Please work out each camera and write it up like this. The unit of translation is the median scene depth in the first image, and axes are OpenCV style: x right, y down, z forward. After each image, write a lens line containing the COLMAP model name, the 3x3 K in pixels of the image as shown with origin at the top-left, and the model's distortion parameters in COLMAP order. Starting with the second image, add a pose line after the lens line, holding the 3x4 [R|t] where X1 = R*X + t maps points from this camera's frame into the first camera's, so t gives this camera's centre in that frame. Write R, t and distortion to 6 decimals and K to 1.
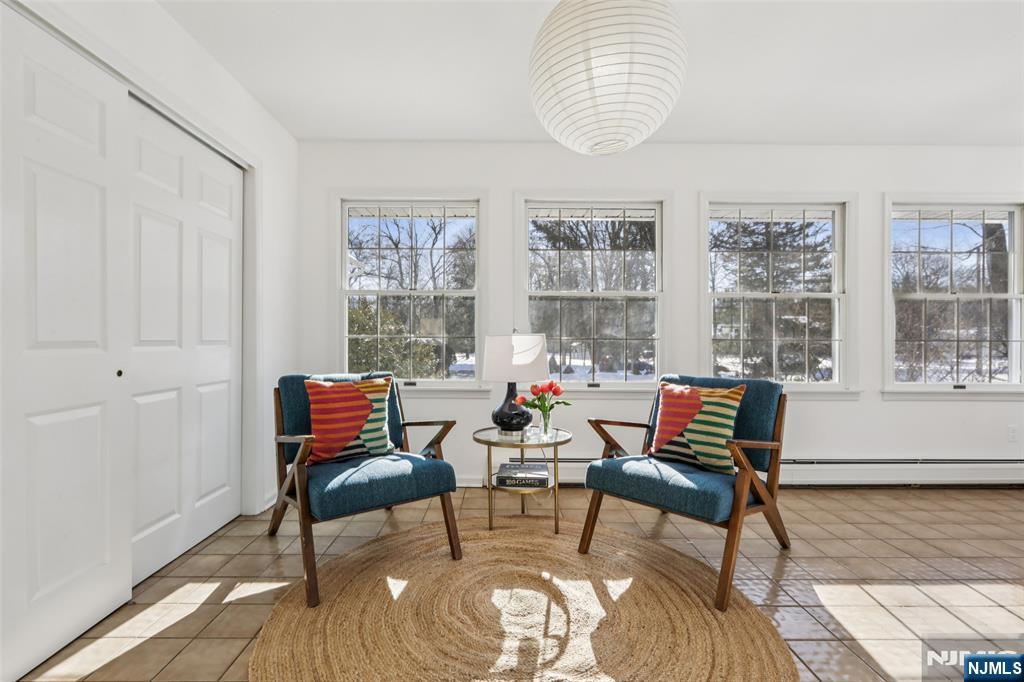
lens RADIAL K [[459.2, 0, 510.9], [0, 459.2, 344.1], [0, 0, 1]] dist [0.003164, 0.001548]
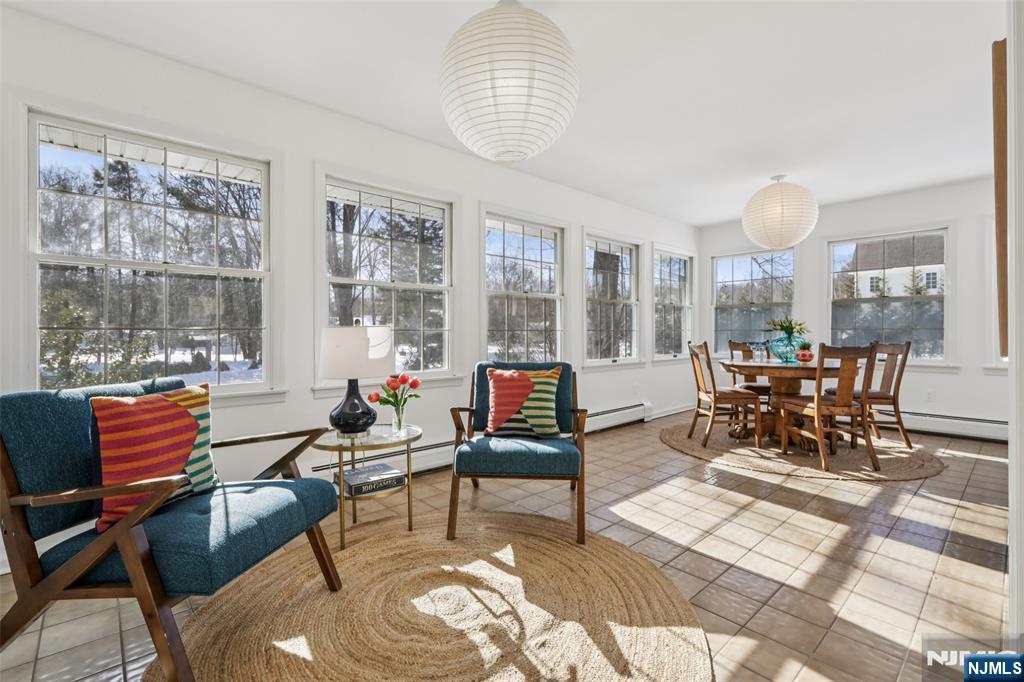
lens RADIAL K [[459.2, 0, 508.2], [0, 459.2, 333.3], [0, 0, 1]] dist [0.003164, 0.001548]
pose [[0.750241, -0.007874, 0.661118, -0.432454], [0.010351, 0.999946, 0.000163, -0.003320], [-0.661084, 0.006721, 0.750282, 0.147870]]
